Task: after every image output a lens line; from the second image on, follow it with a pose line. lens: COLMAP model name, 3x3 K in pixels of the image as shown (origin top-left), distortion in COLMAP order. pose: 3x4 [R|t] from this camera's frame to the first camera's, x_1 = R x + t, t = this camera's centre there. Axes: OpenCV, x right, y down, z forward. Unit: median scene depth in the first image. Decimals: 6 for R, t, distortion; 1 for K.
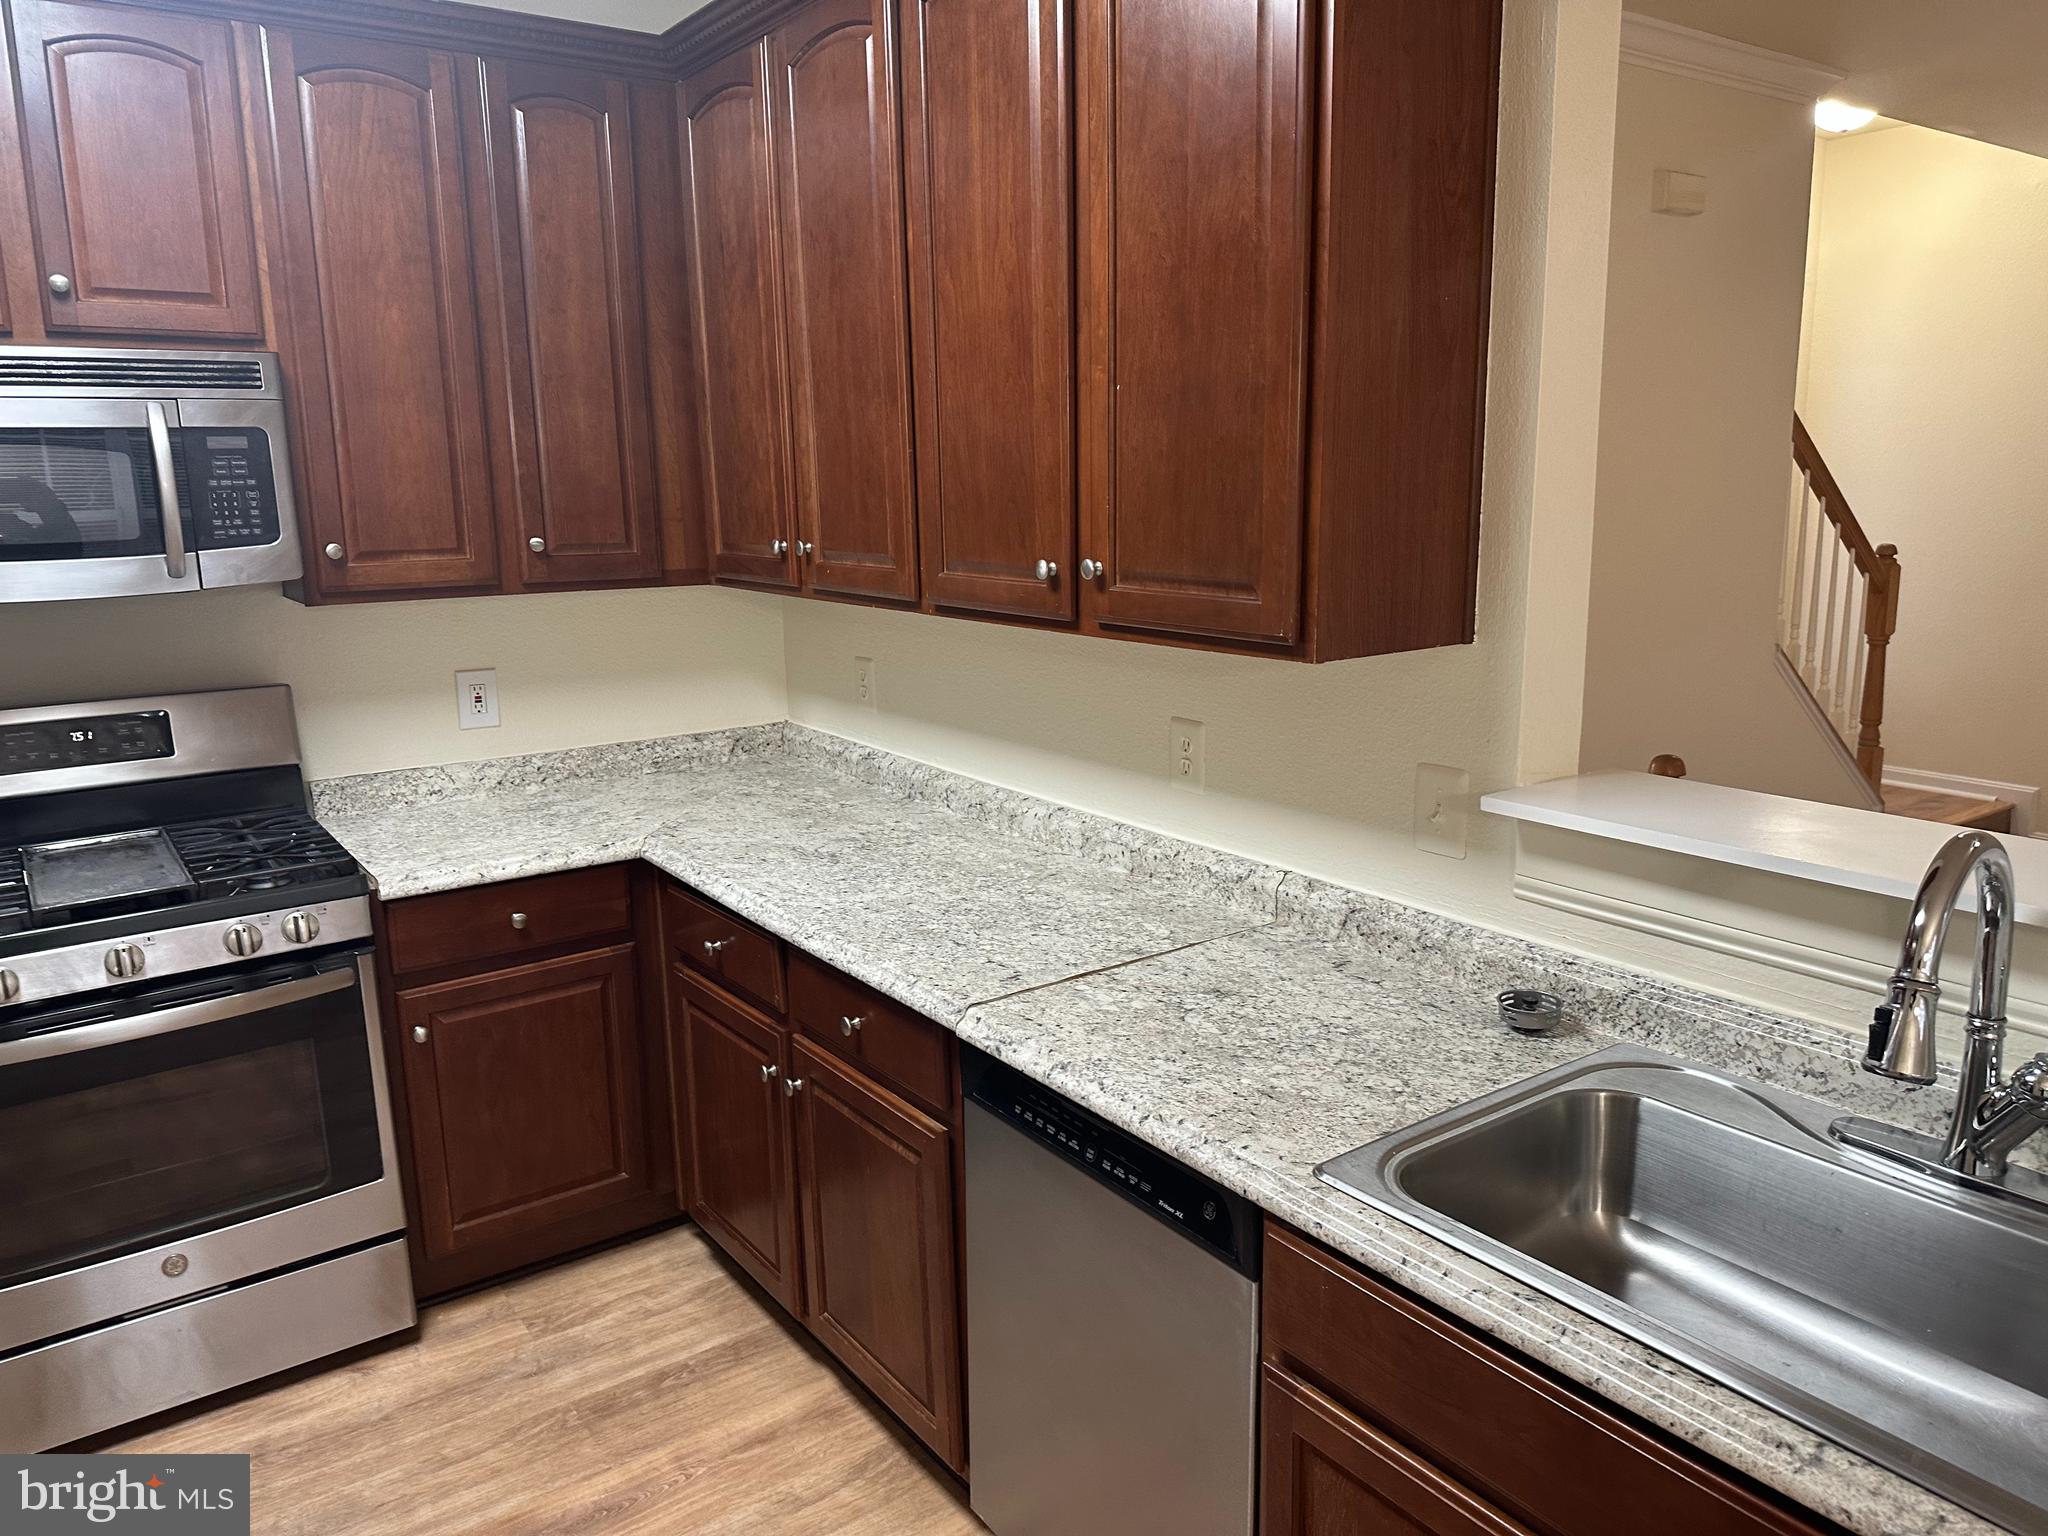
lens RADIAL K [[1431.1, 0, 1030.8], [0, 1431.1, 761.3], [0, 0, 1]] dist [0.063903, -0.072872]
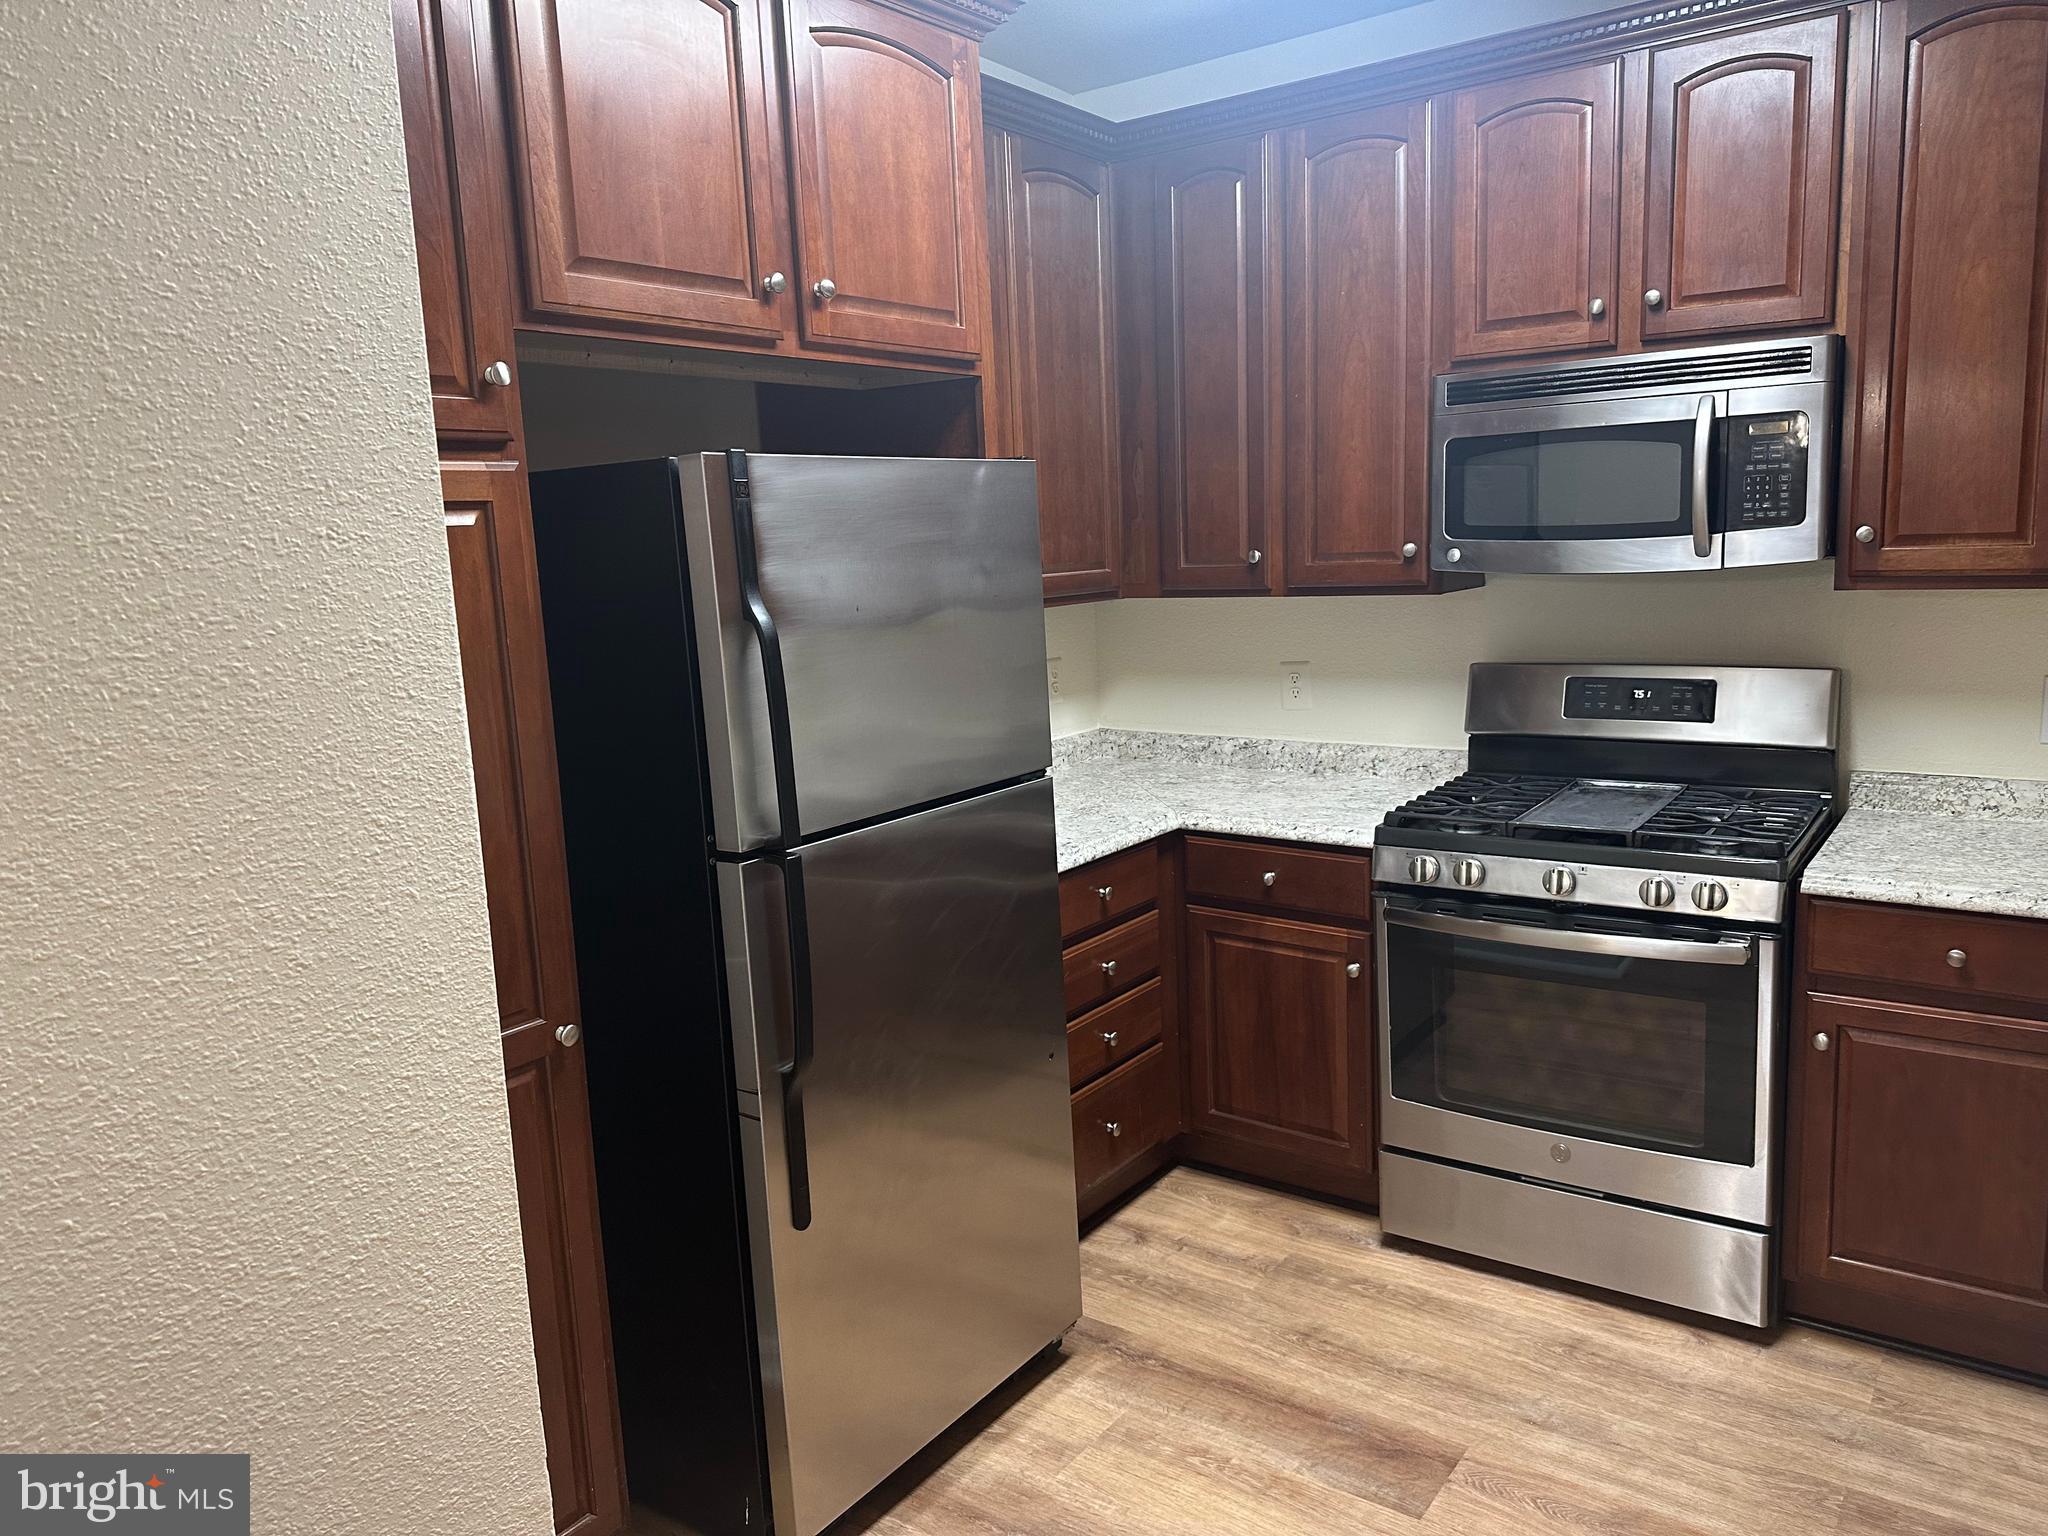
lens RADIAL K [[1431.1, 0, 1052.7], [0, 1431.1, 763.4], [0, 0, 1]] dist [0.063903, -0.072872]
pose [[0.337019, 0.157936, -0.928157, 0.286895], [-0.152416, 0.981978, 0.111751, -0.022549], [0.929079, 0.103804, 0.355017, 0.186541]]
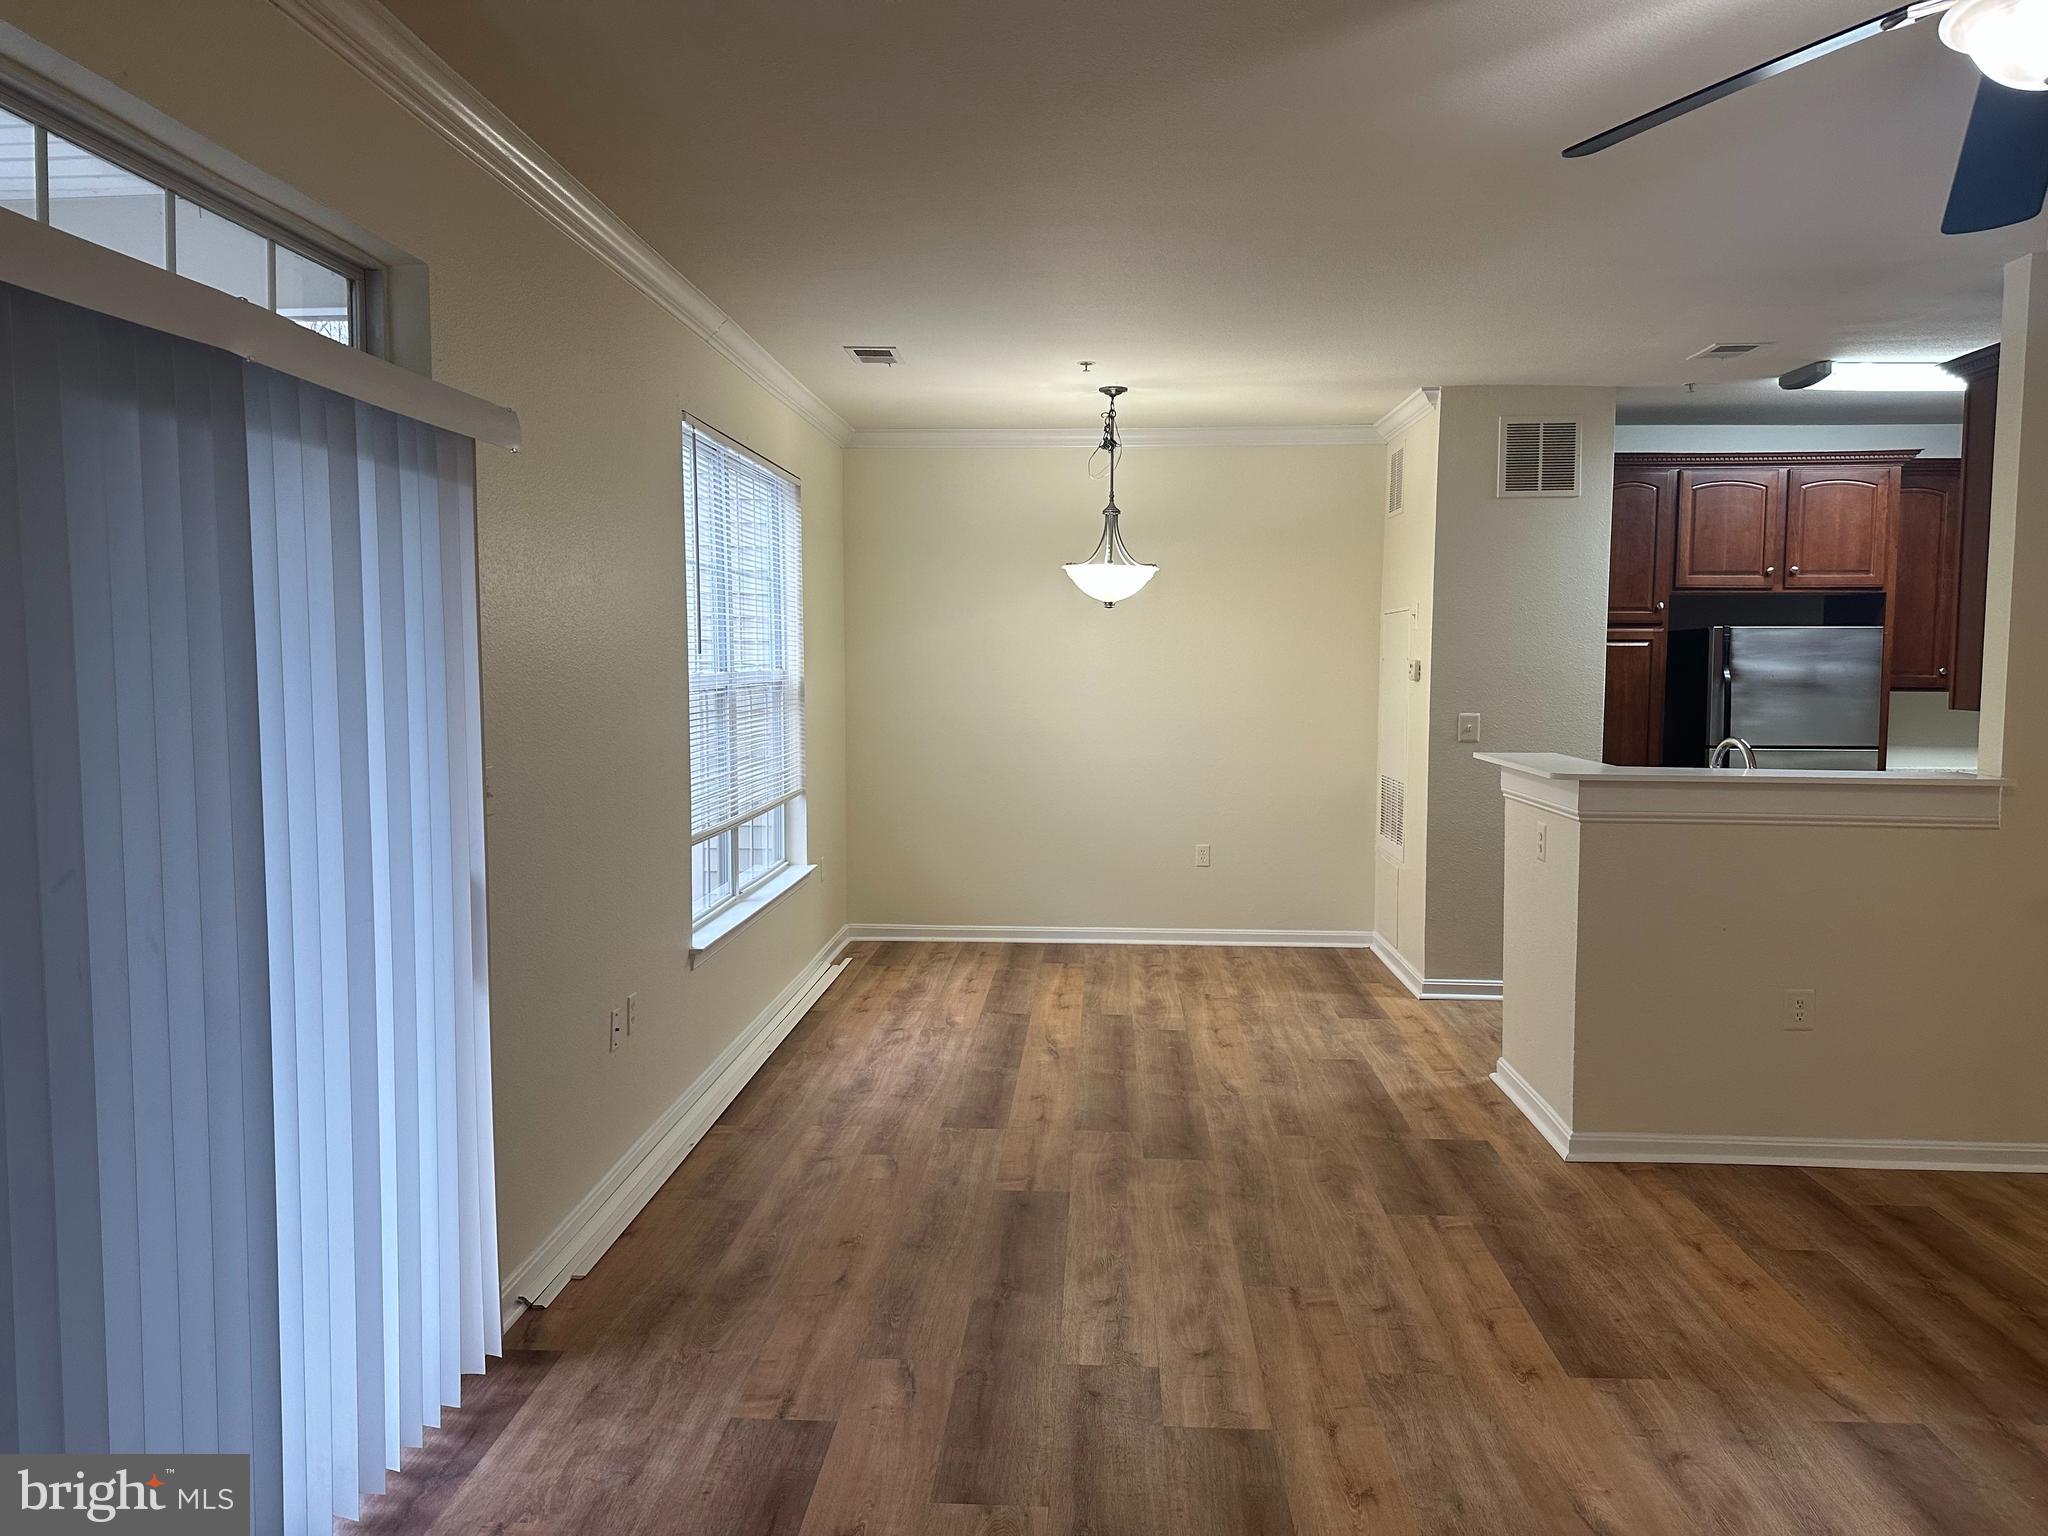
lens RADIAL K [[1431.1, 0, 1035.1], [0, 1431.1, 736.9], [0, 0, 1]] dist [0.063903, -0.072872]
pose [[-0.617907, 0.060046, -0.783955, 2.346280], [-0.148921, 0.970093, 0.191681, -0.197351], [0.772019, 0.235188, -0.590486, 0.917095]]
